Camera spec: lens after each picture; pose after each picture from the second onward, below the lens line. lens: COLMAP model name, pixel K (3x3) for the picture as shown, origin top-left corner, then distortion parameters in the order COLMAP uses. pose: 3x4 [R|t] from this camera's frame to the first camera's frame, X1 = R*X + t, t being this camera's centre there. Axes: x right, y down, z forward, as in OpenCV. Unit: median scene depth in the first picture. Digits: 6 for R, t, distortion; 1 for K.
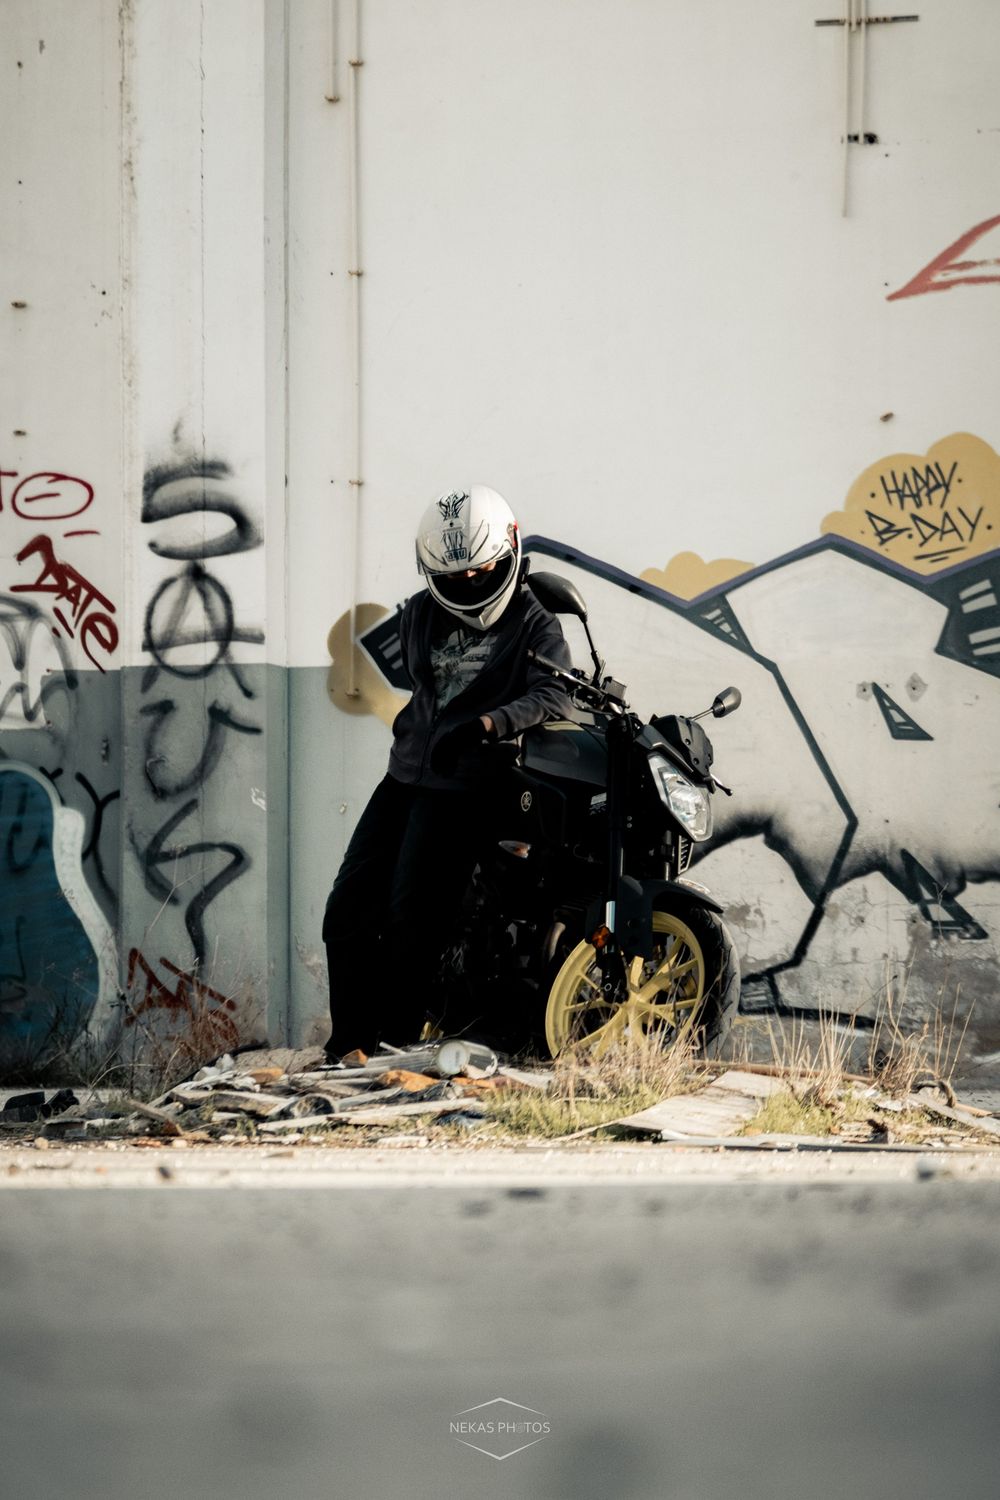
lens RADIAL K [[5180.2, 0, 499.6], [0, 5180.2, 748.7], [0, 0, 1]] dist [-0.130117, 0.000000]
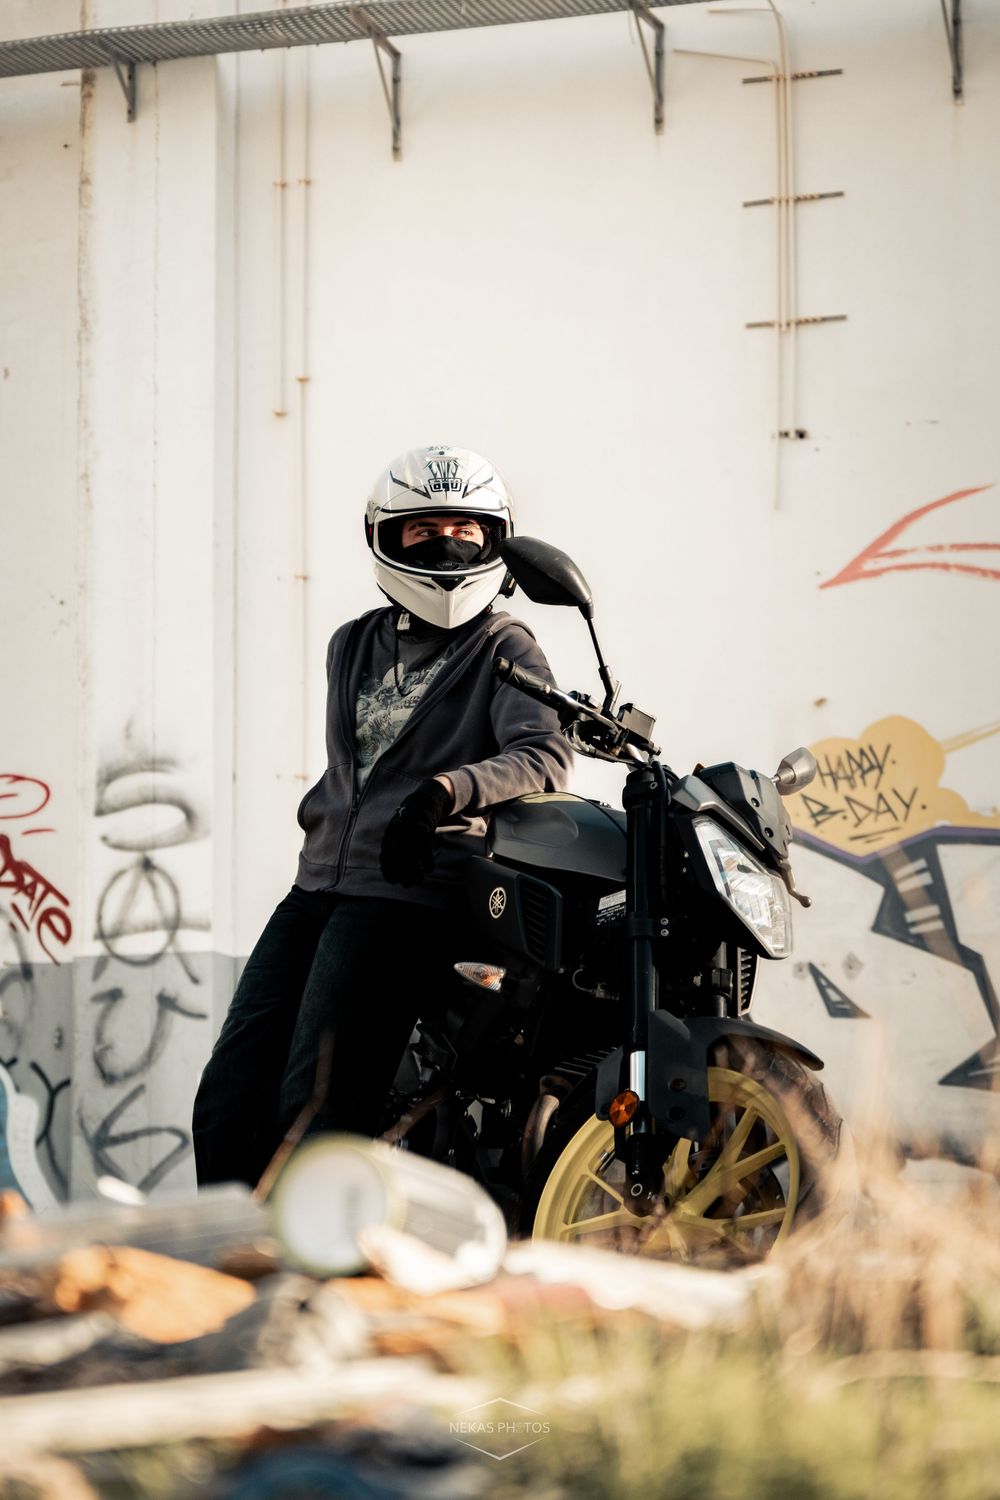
lens RADIAL K [[3634.2, 0, 501.5], [0, 3634.2, 754.6], [0, 0, 1]] dist [-0.032309, 0.000000]
pose [[0.999821, 0.000385, 0.018901, -0.001451], [0.001561, 0.994697, -0.102836, 0.019695], [-0.018840, 0.102848, 0.994519, 0.288357]]
